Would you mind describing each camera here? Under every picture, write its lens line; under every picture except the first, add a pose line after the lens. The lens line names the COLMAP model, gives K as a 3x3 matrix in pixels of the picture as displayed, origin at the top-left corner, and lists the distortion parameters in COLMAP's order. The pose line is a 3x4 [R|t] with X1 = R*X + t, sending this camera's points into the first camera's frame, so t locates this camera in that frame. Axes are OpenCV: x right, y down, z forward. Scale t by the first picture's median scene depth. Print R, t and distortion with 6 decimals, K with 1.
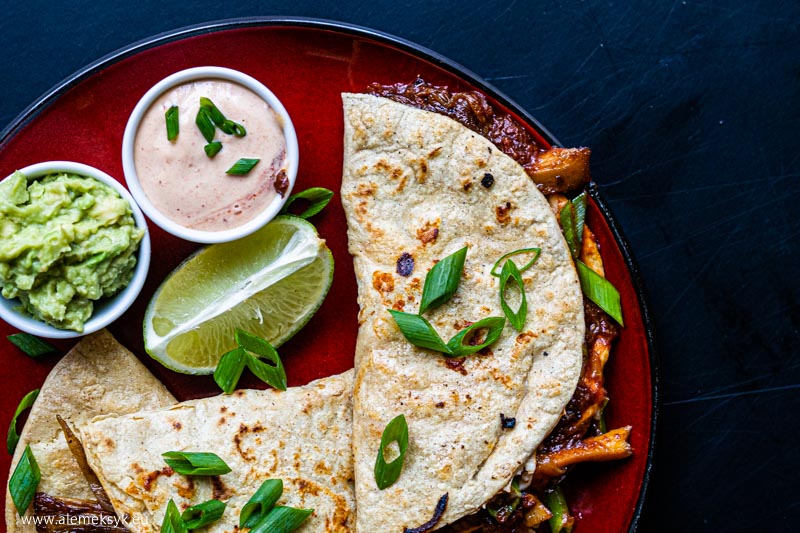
lens RADIAL K [[2433.8, 0, 397.8], [0, 2433.8, 268.7], [0, 0, 1]] dist [0.264428, 0.000000]
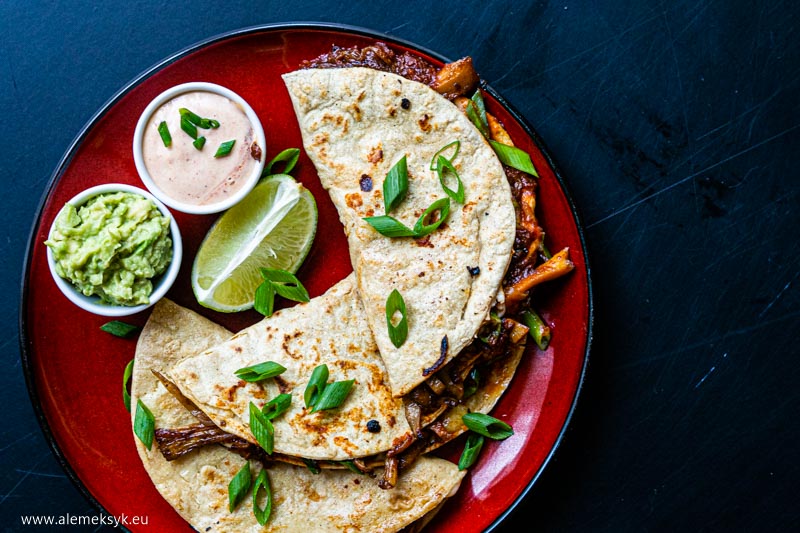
lens RADIAL K [[2433.8, 0, 401.0], [0, 2433.8, 264.0], [0, 0, 1]] dist [0.264428, 0.000000]
pose [[0.950122, -0.307942, -0.049400, 0.073427], [0.306459, 0.951225, -0.035406, 0.093357], [0.057893, 0.018501, 0.998151, -0.321723]]
